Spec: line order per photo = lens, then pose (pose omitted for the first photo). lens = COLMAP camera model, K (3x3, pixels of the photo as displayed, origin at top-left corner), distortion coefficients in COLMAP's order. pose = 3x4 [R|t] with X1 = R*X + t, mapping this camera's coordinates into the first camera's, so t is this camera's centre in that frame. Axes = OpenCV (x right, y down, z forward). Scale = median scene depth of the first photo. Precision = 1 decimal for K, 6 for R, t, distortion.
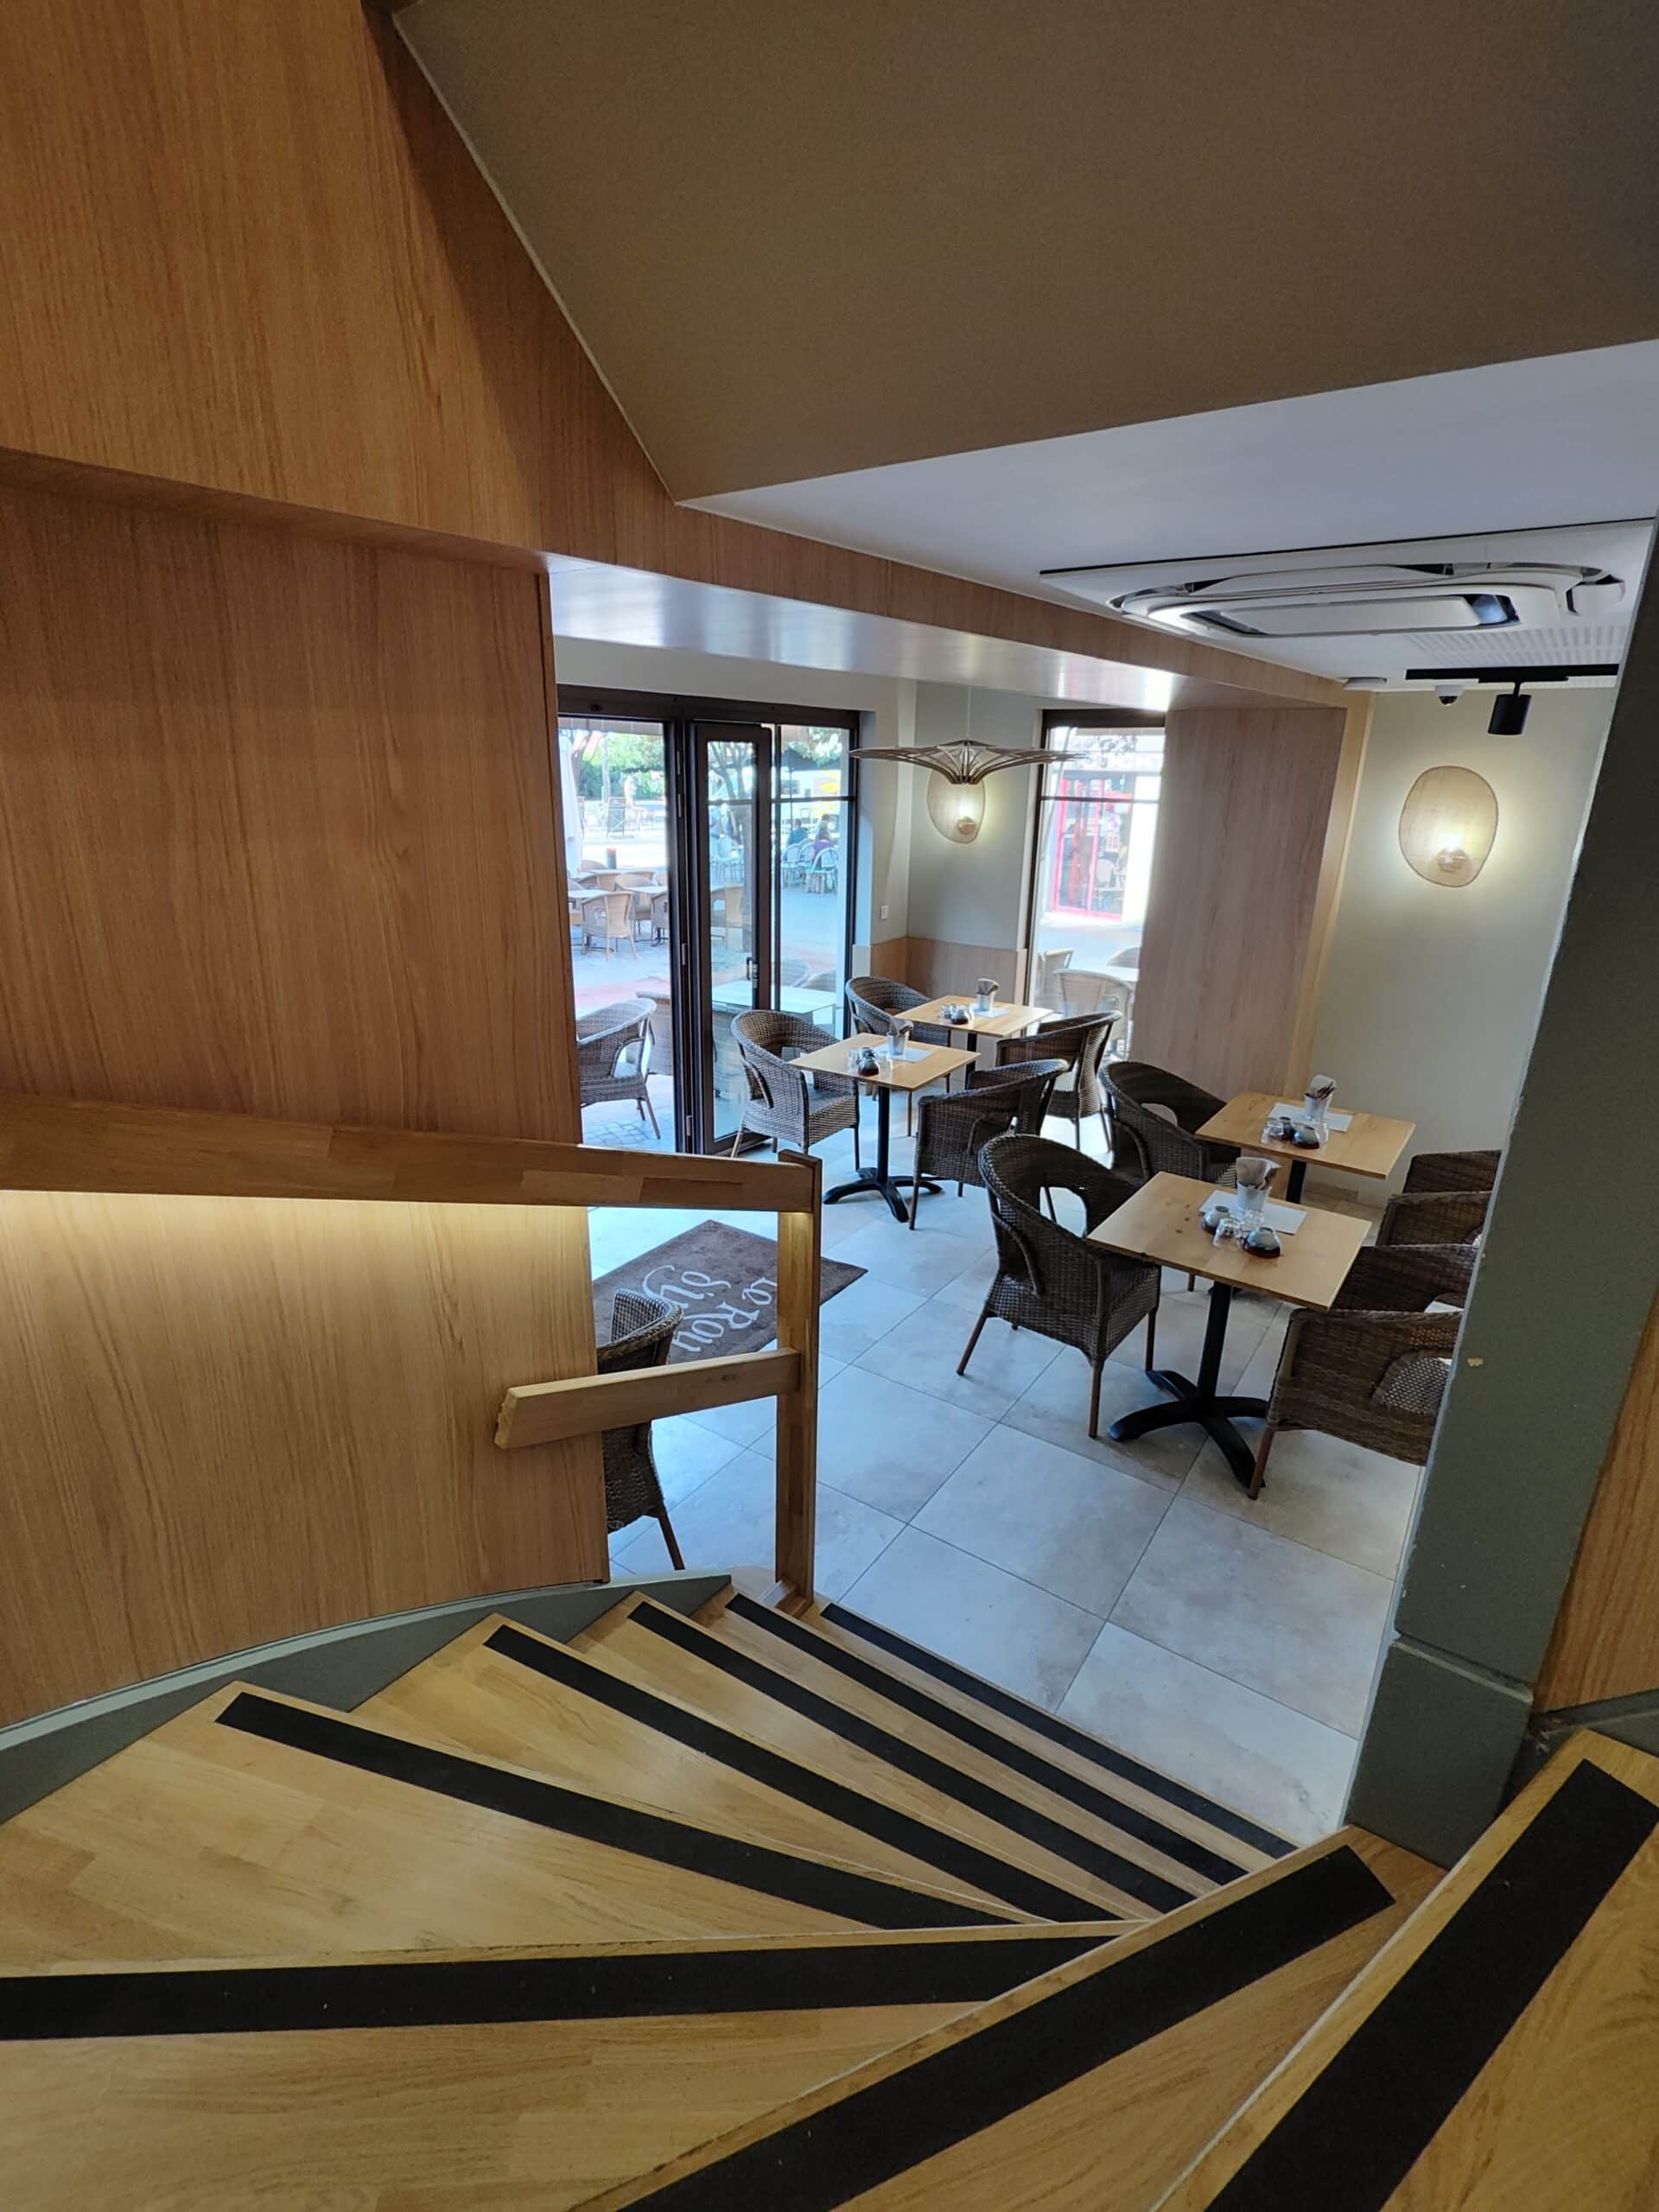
lens RADIAL K [[1041.3, 0, 829.5], [0, 1041.3, 1106.0], [0, 0, 1]] dist [-0.002055, 0.000402]
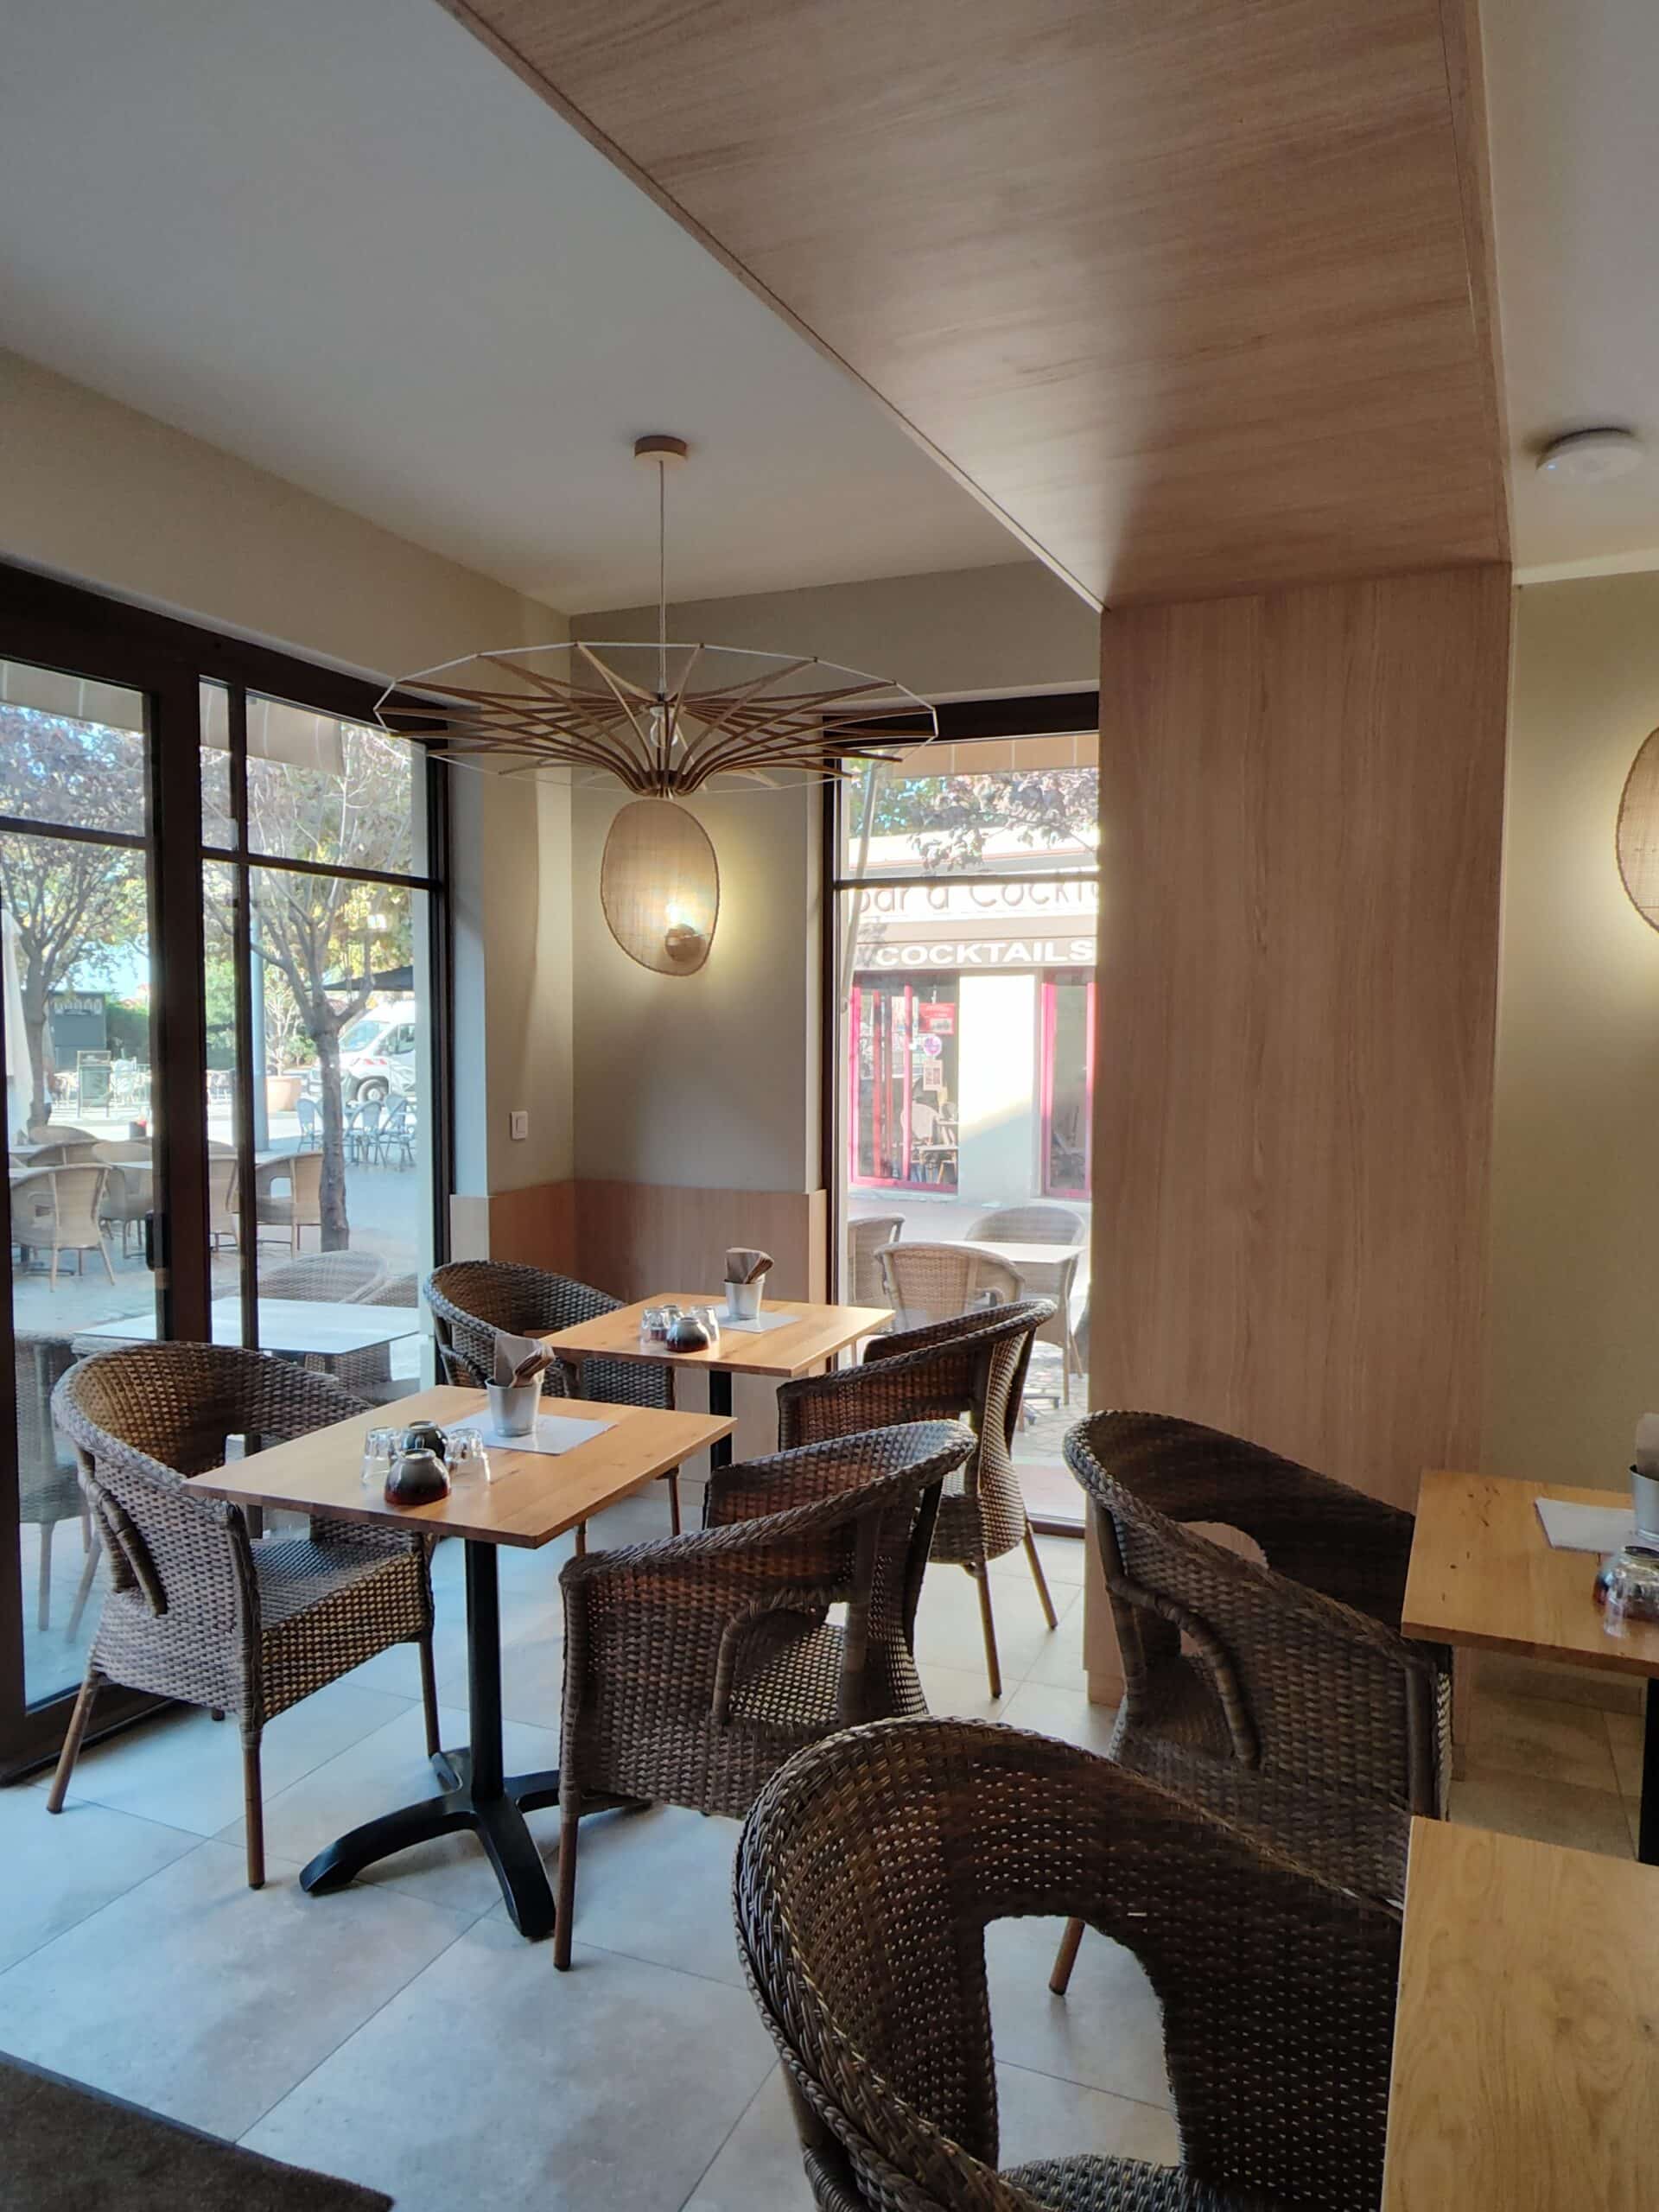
lens RADIAL K [[1478.2, 0, 834.0], [0, 1478.2, 1127.3], [0, 0, 1]] dist [-0.007994, 0.004760]
pose [[0.978703, -0.028383, 0.203310, 0.067274], [0.077446, 0.968261, -0.237639, -0.020305], [-0.190113, 0.248324, 0.949838, 0.415228]]
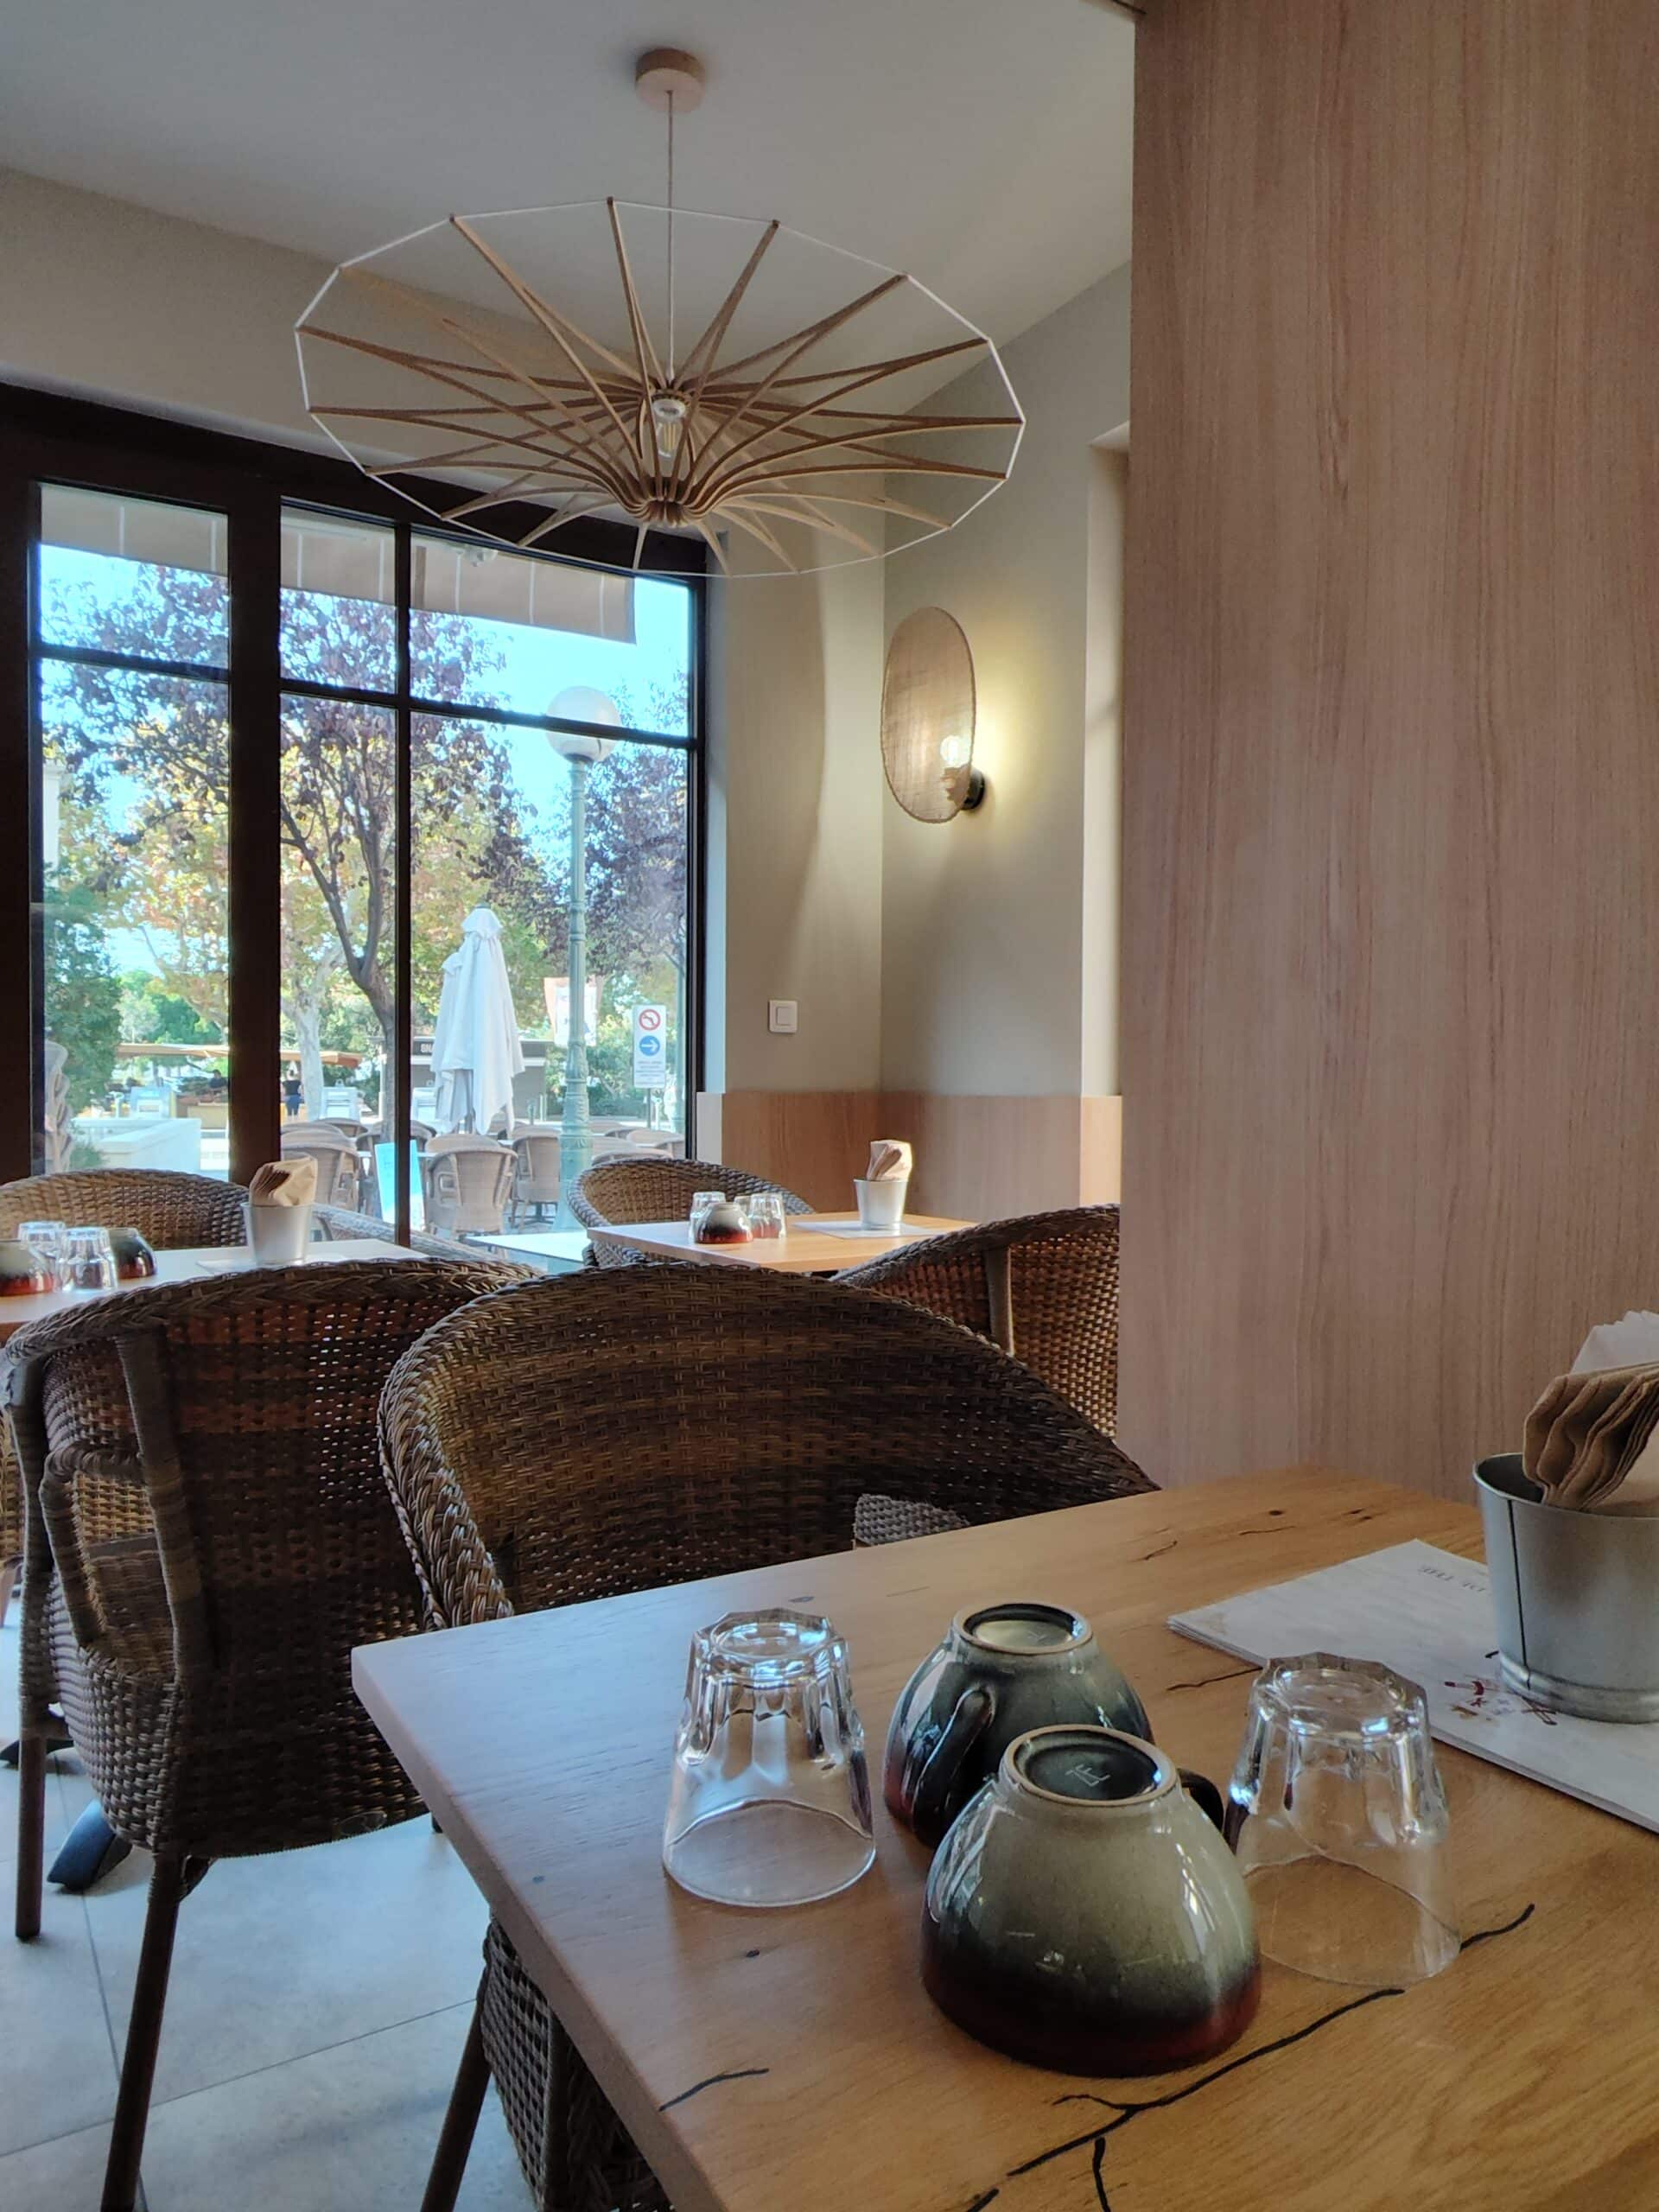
lens RADIAL K [[1488.5, 0, 829.5], [0, 1488.5, 1106.0], [0, 0, 1]] dist [-0.004546, 0.047735]
pose [[0.913972, -0.009613, -0.405662, 0.360544], [-0.115760, 0.951999, -0.283370, 0.006055], [0.388914, 0.305952, 0.868988, 0.632152]]
